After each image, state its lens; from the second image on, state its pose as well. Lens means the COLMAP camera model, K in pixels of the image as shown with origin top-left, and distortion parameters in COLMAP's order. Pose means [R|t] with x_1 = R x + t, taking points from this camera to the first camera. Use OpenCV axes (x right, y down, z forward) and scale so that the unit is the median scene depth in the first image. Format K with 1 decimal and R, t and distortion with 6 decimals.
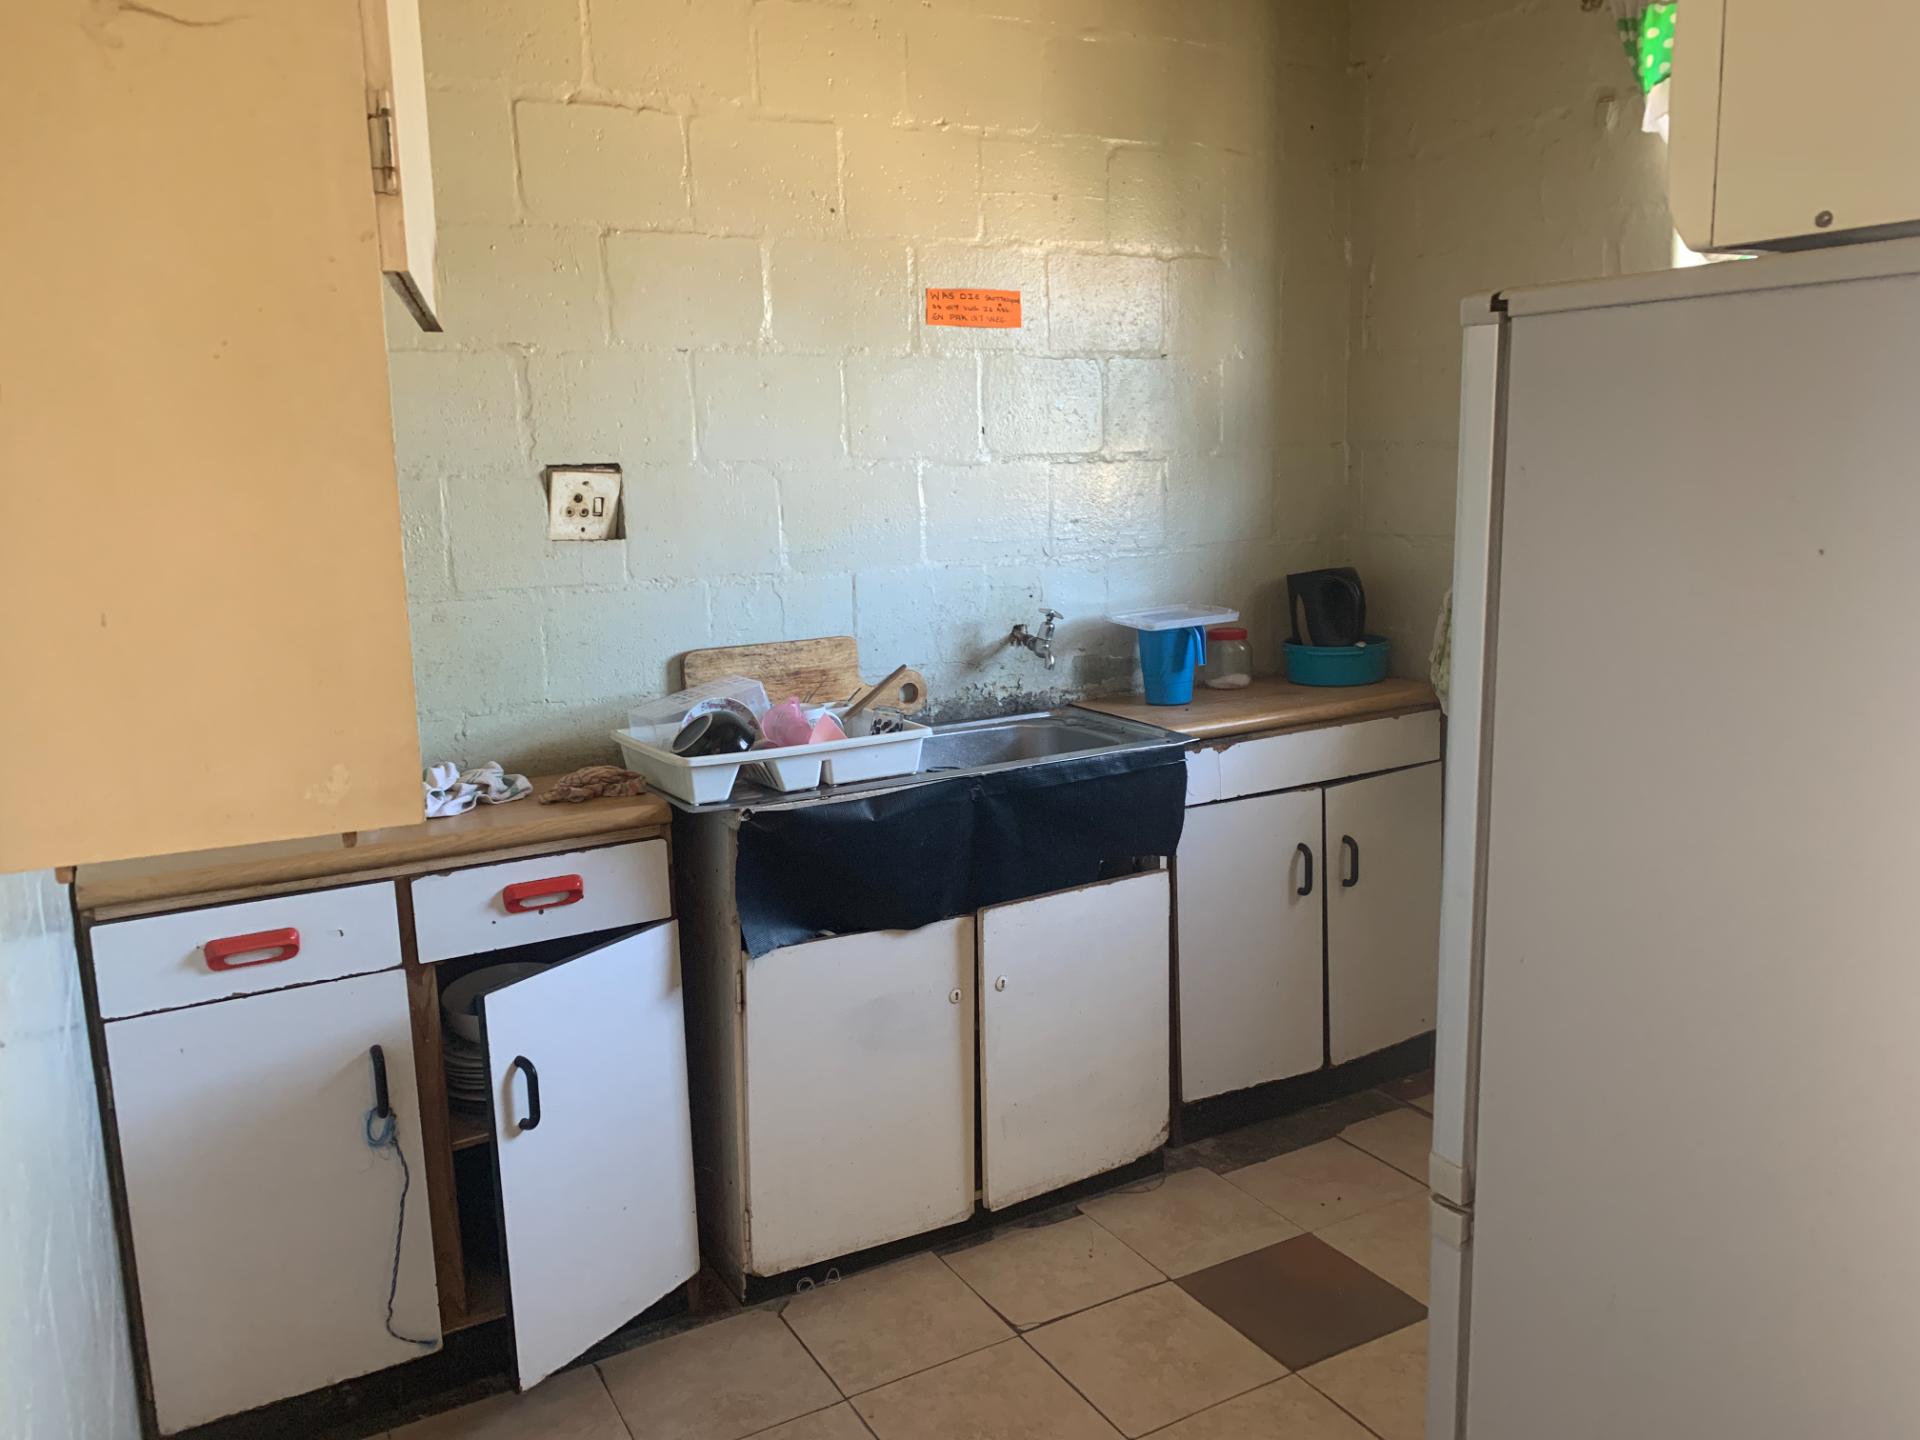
lens RADIAL K [[1469.0, 0, 961.9], [0, 1469.0, 713.0], [0, 0, 1]] dist [0.007599, -0.010601]
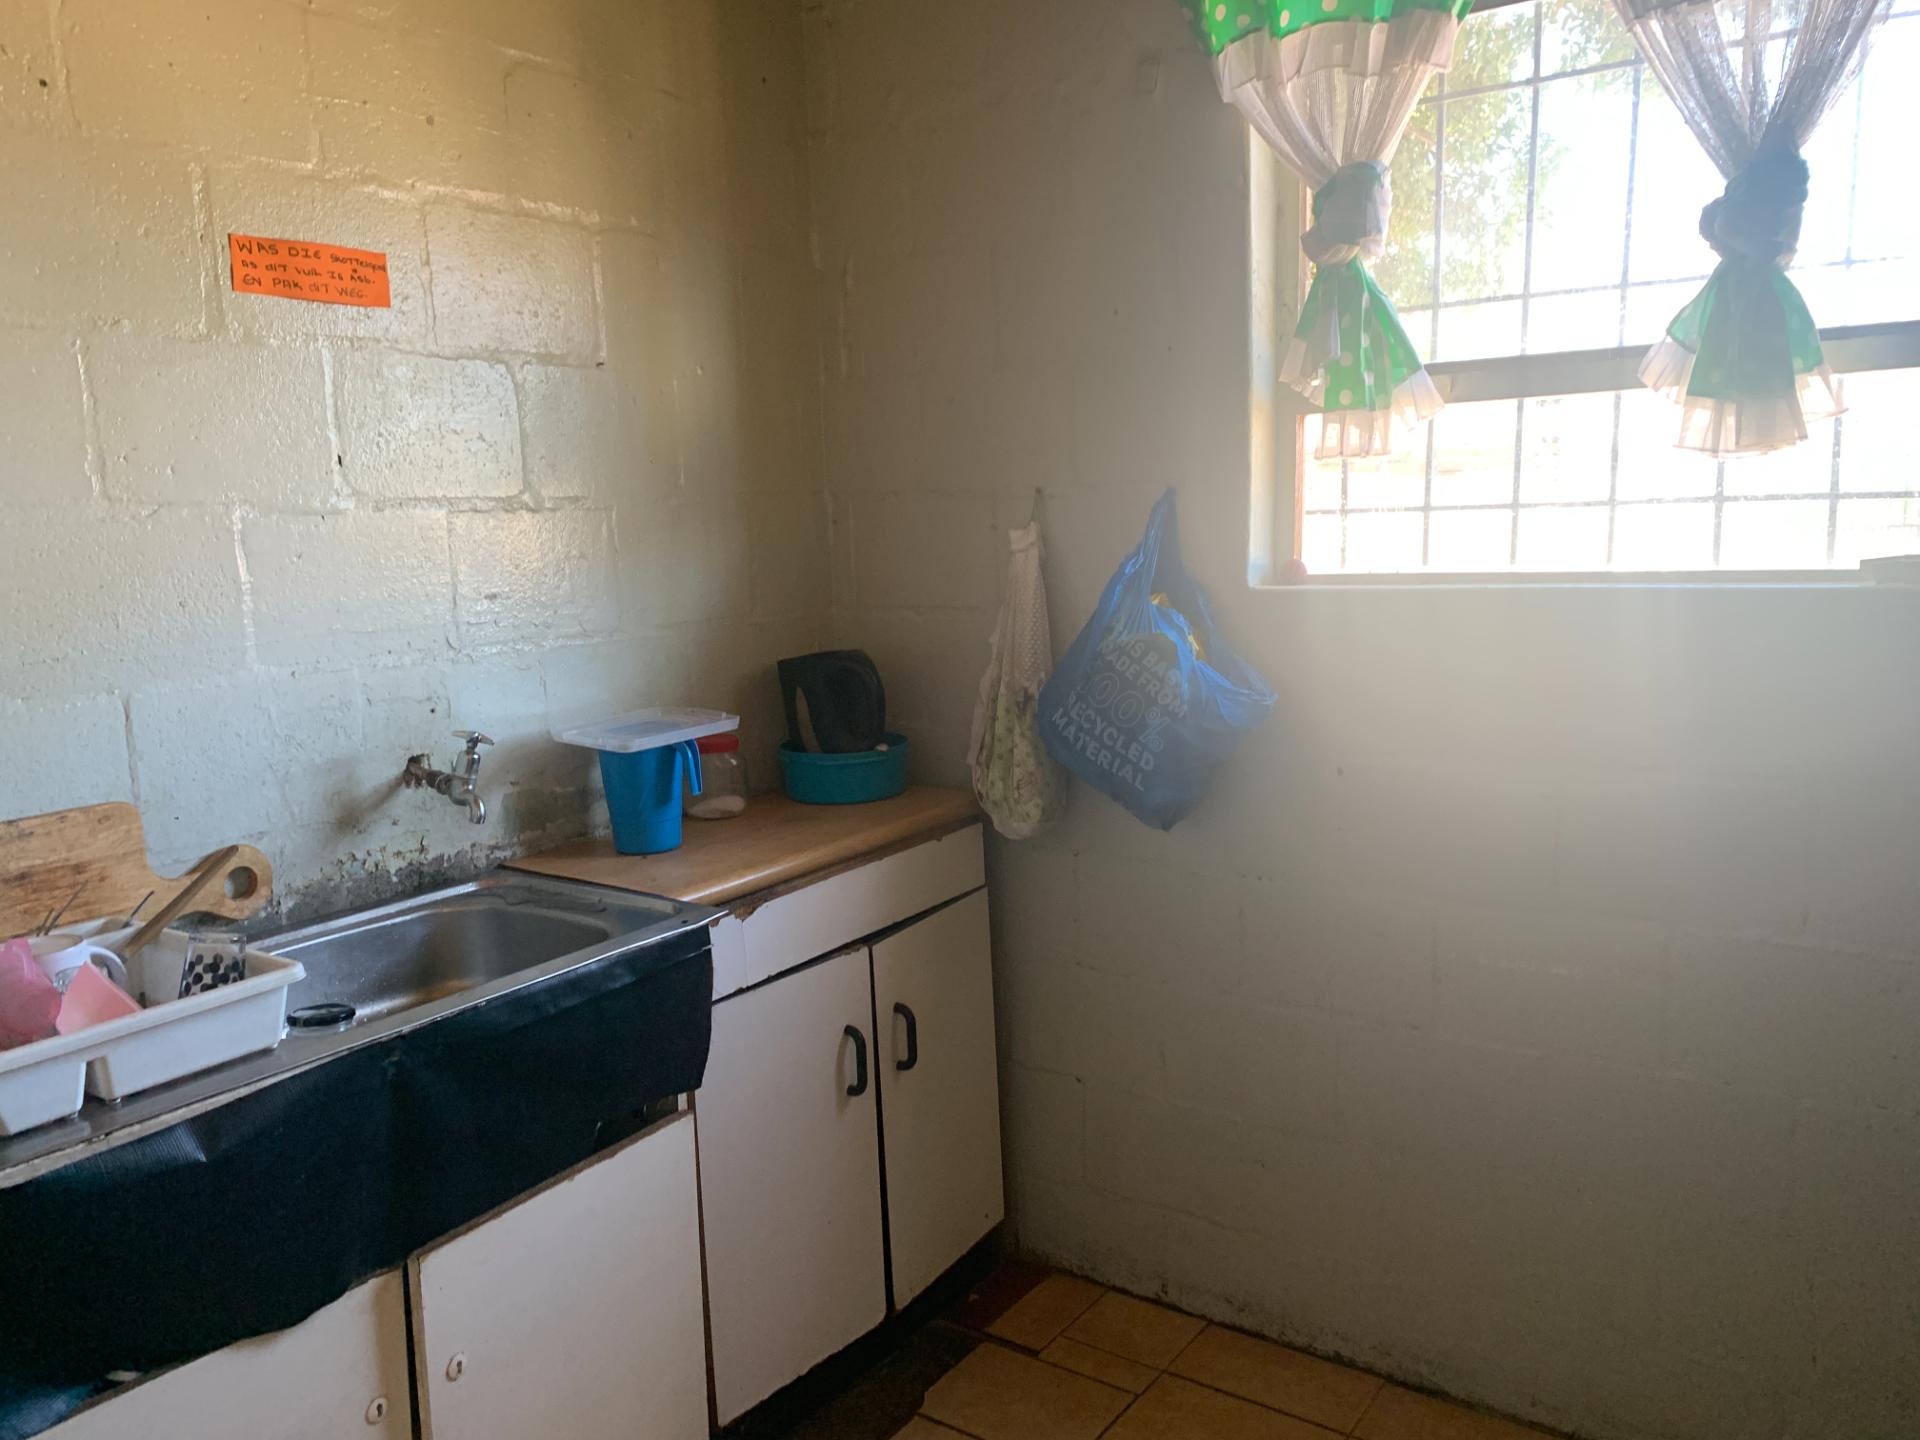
lens RADIAL K [[1469.0, 0, 961.9], [0, 1469.0, 713.0], [0, 0, 1]] dist [0.007599, -0.010601]
pose [[0.897205, -0.059844, 0.437540, -0.029804], [0.078634, 0.996592, -0.024937, -0.044227], [-0.434556, 0.056779, 0.898853, 0.306391]]
